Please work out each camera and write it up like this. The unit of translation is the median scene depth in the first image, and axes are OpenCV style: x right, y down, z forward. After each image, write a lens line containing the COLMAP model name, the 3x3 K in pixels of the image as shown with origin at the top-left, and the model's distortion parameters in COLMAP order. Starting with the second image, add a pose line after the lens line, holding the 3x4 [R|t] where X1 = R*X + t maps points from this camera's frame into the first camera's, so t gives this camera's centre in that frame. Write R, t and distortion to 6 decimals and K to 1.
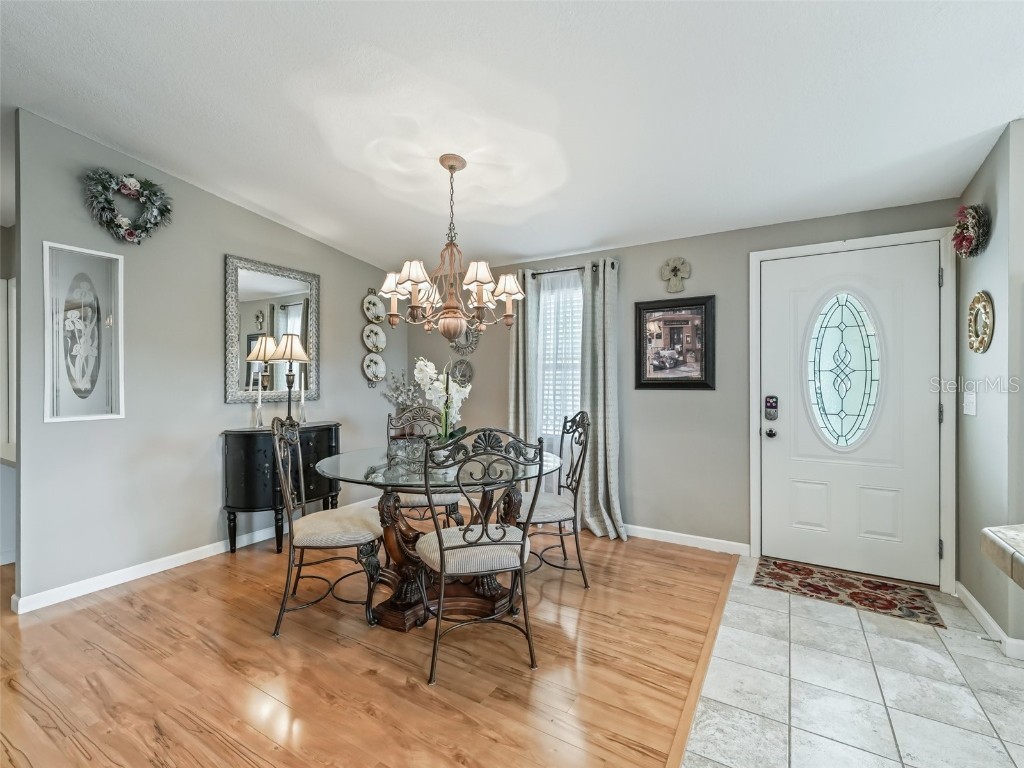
lens RADIAL K [[460.1, 0, 510.5], [0, 460.1, 382.2], [0, 0, 1]] dist [0.005316, -0.000079]
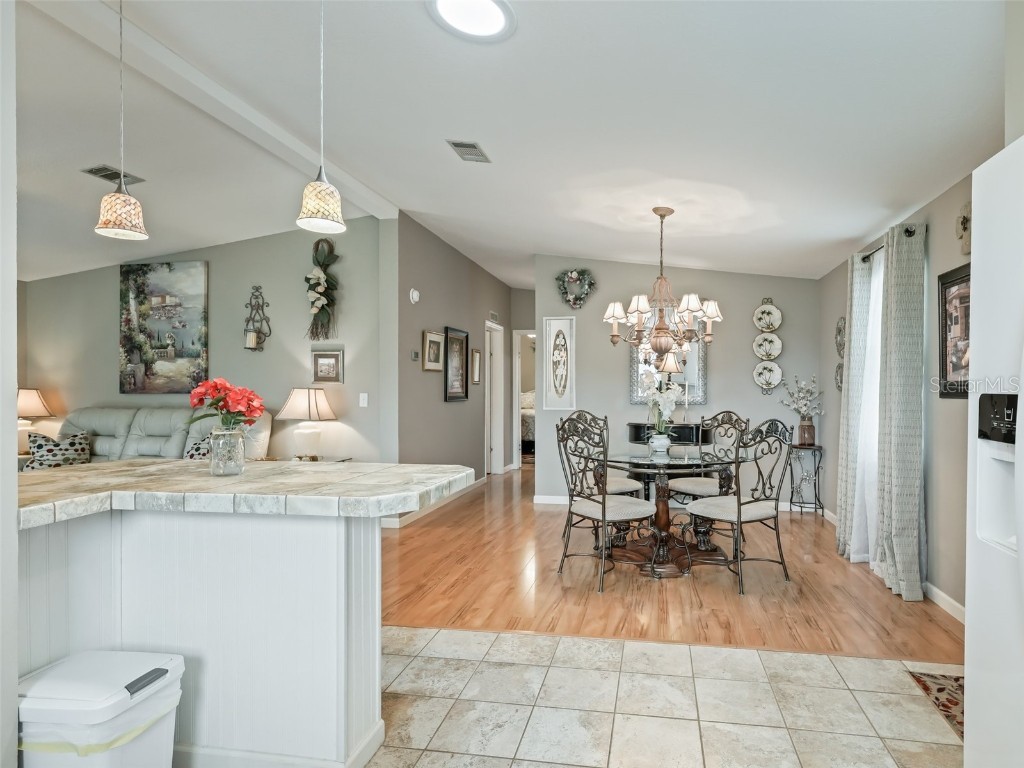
lens RADIAL K [[558.7, 0, 565.7], [0, 558.7, 387.0], [0, 0, 1]] dist [-0.021848, -0.000524]
pose [[0.367150, -0.005710, -0.930144, 1.069315], [-0.001560, 0.999976, -0.006755, 0.007029], [0.930161, 0.003931, 0.367132, 0.188299]]
